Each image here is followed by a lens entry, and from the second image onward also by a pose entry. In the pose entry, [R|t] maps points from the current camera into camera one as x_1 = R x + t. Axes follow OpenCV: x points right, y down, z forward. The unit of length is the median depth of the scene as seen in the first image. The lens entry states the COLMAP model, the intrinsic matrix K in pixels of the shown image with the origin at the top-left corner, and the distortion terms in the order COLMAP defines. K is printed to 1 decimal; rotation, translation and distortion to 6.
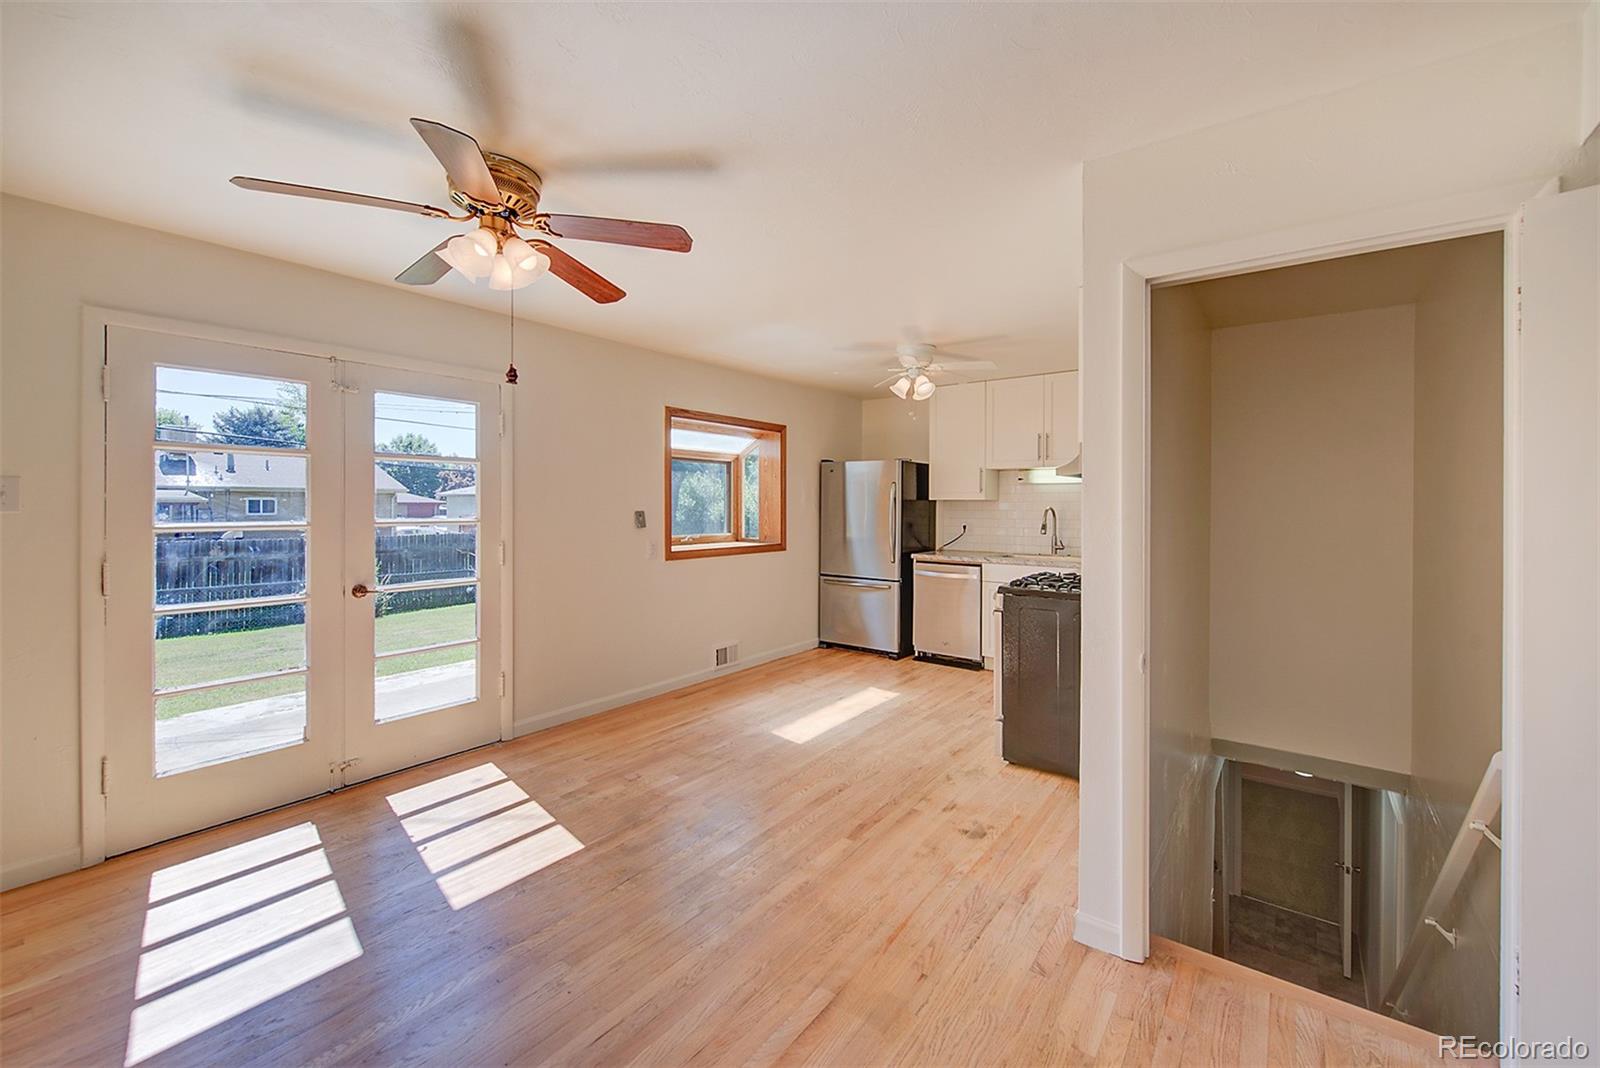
lens RADIAL K [[639.5, 0, 799.2], [0, 639.5, 499.6], [0, 0, 1]] dist [0.002813, -0.002139]
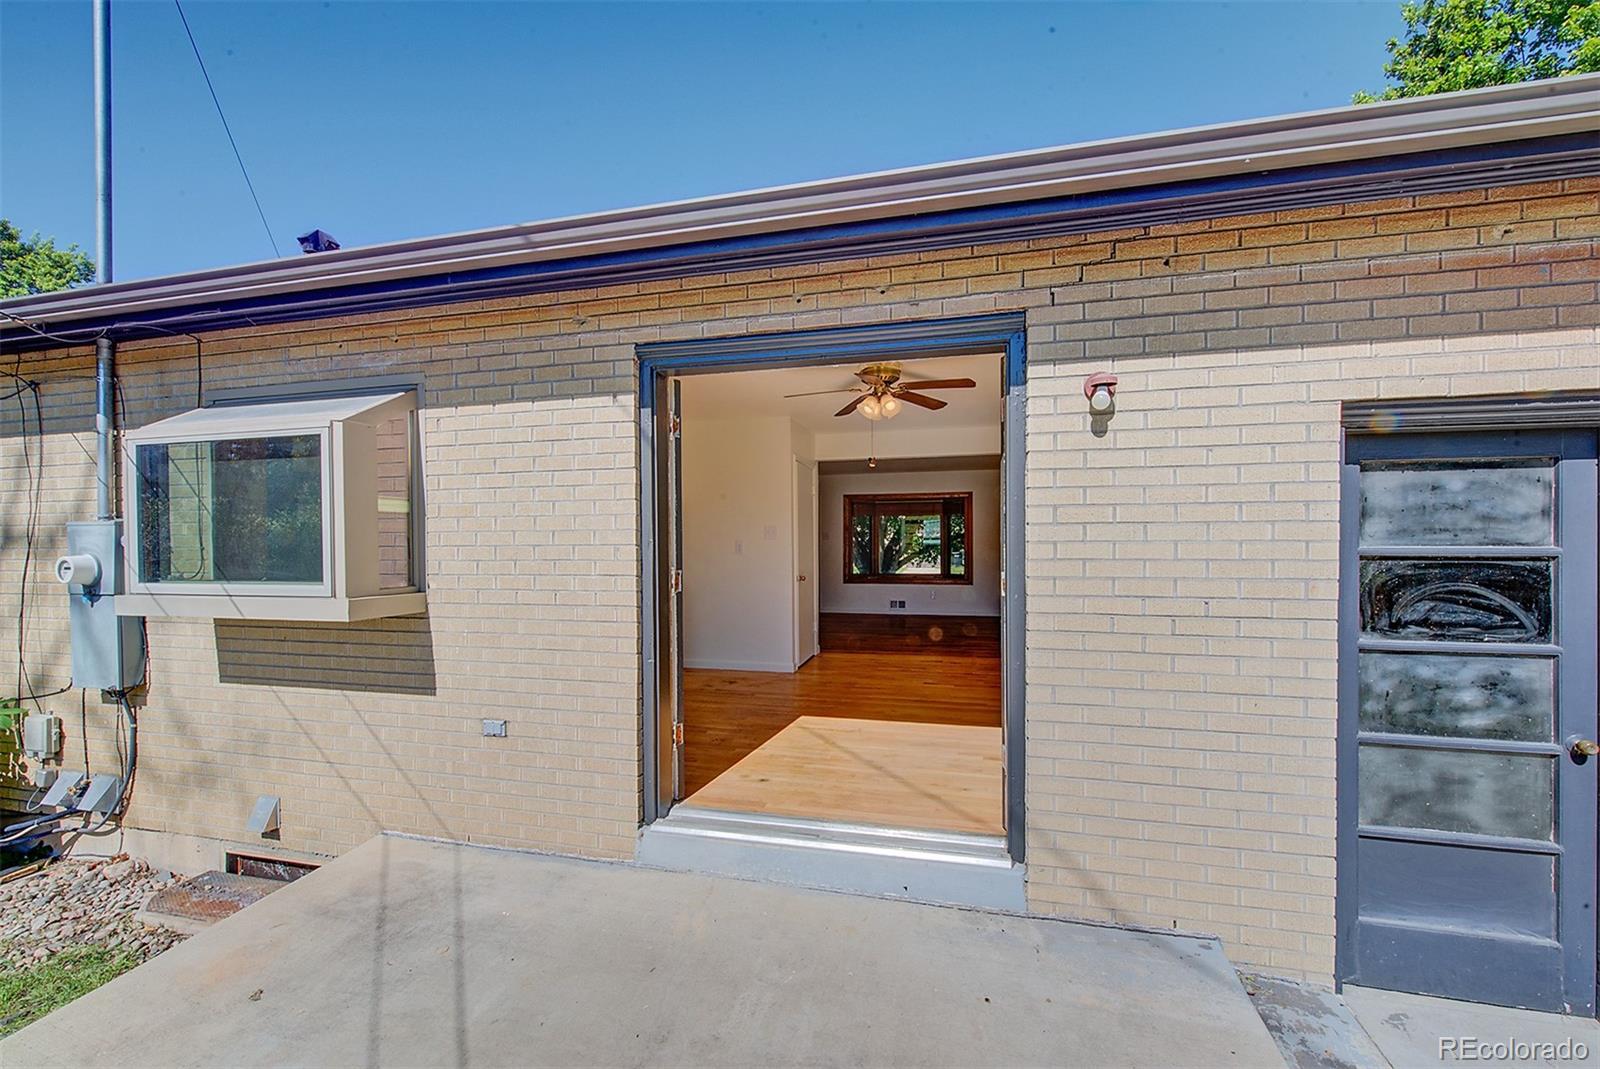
lens RADIAL K [[639.5, 0, 811.0], [0, 639.5, 544.3], [0, 0, 1]] dist [0.002813, -0.002139]
pose [[-0.403854, -0.001447, 0.914822, -0.998858], [0.002224, 0.999994, 0.002563, 0.027669], [-0.914821, 0.003070, -0.403849, 0.896988]]
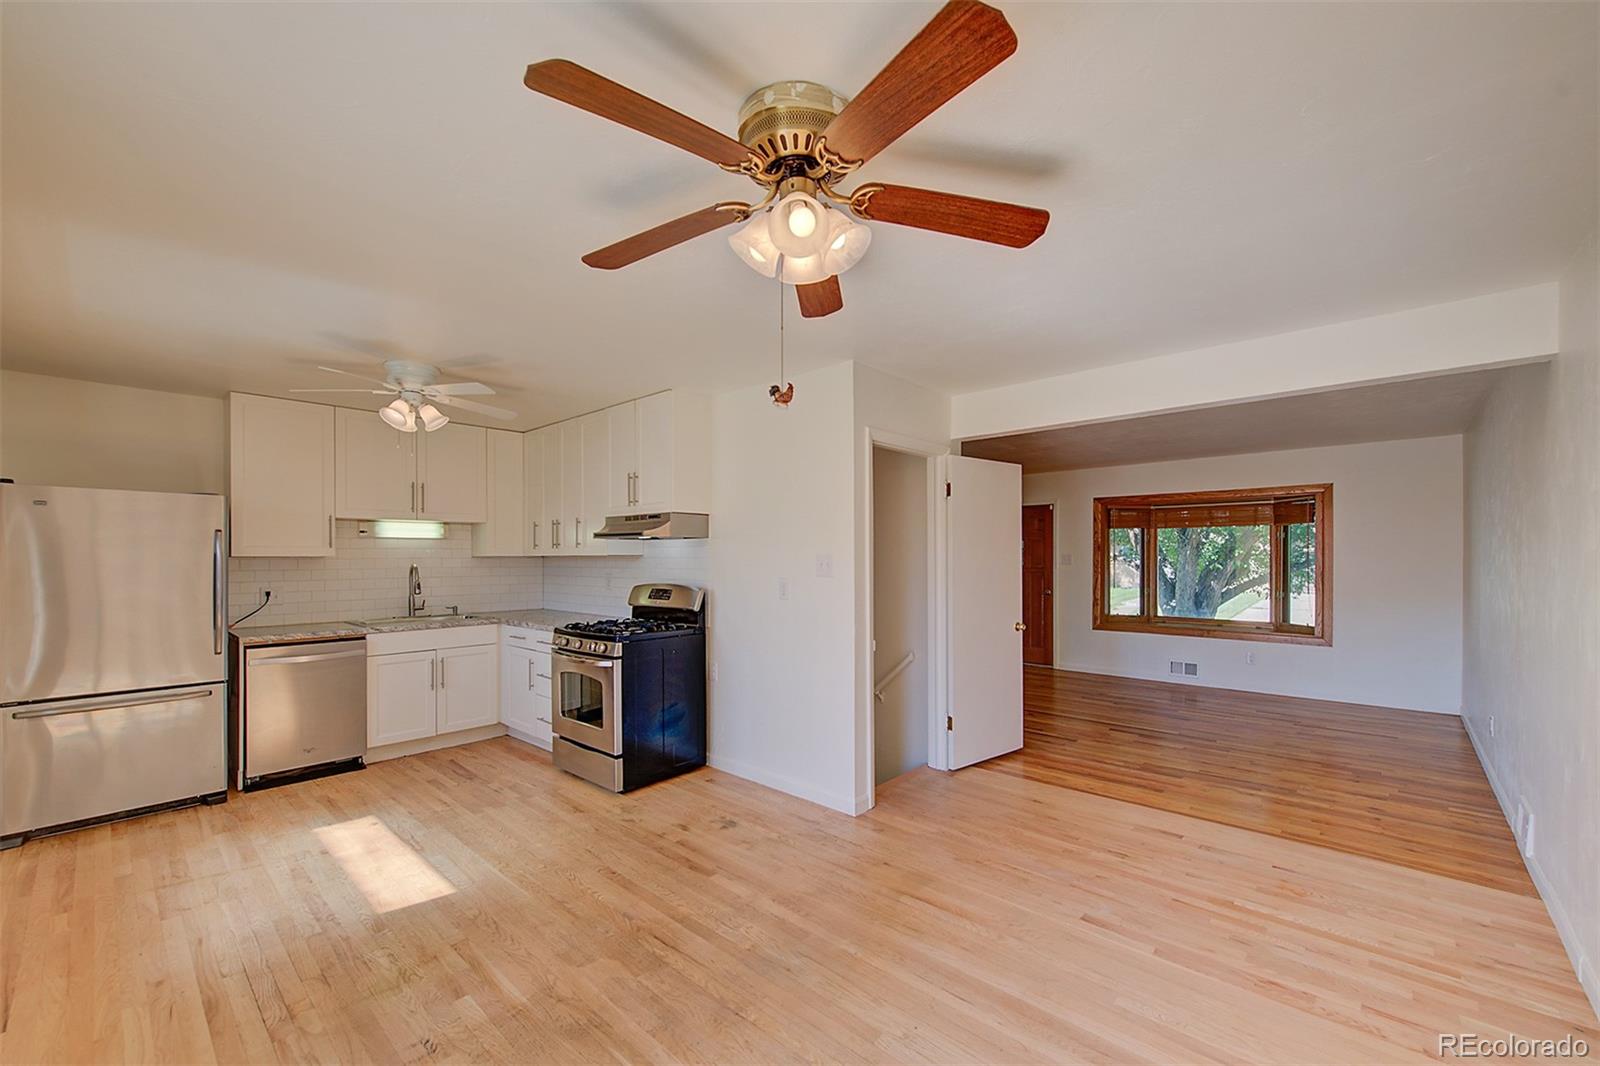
lens RADIAL K [[645.8, 0, 819.5], [0, 645.8, 557.3], [0, 0, 1]] dist [0.001524, -0.001564]
pose [[0.070391, -0.005520, 0.997504, -0.537677], [-0.002866, 0.999979, 0.005736, -0.005657], [-0.997515, -0.003263, 0.070374, 0.405395]]
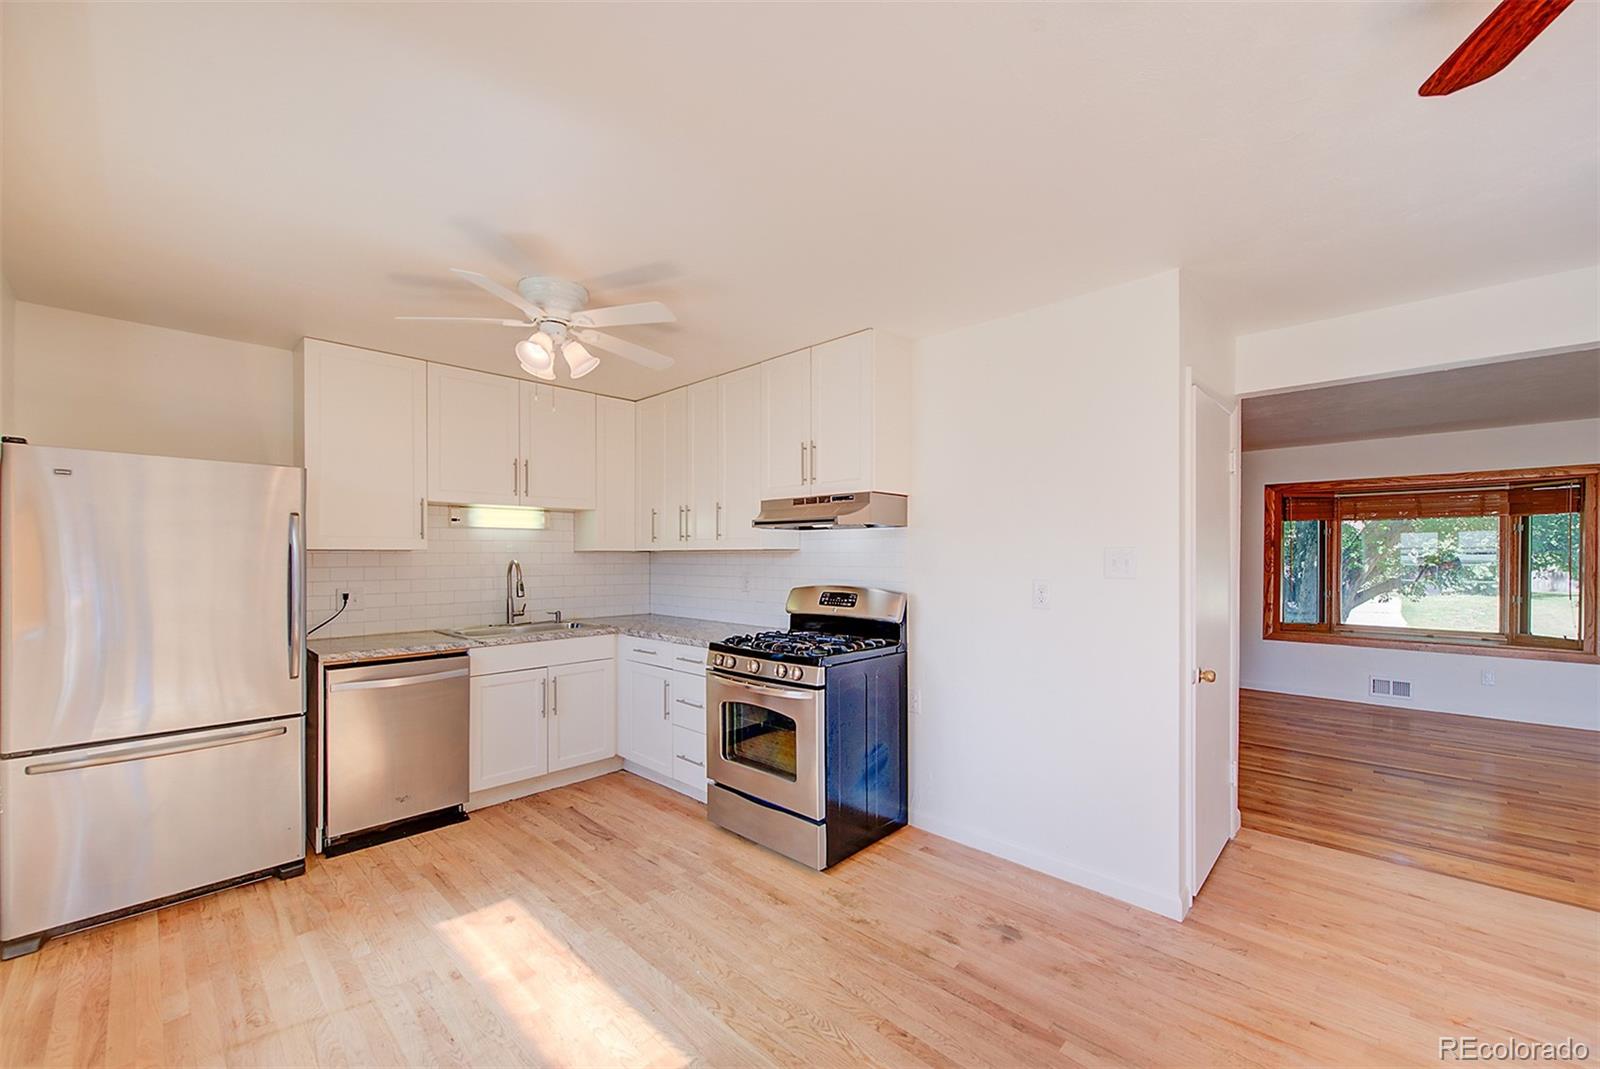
lens RADIAL K [[639.5, 0, 806.4], [0, 639.5, 557.7], [0, 0, 1]] dist [0.002813, -0.002139]
pose [[0.107411, -0.008332, 0.994180, -0.343828], [-0.004631, 0.999950, 0.008880, 0.000623], [-0.994204, -0.005558, 0.107367, 0.653563]]
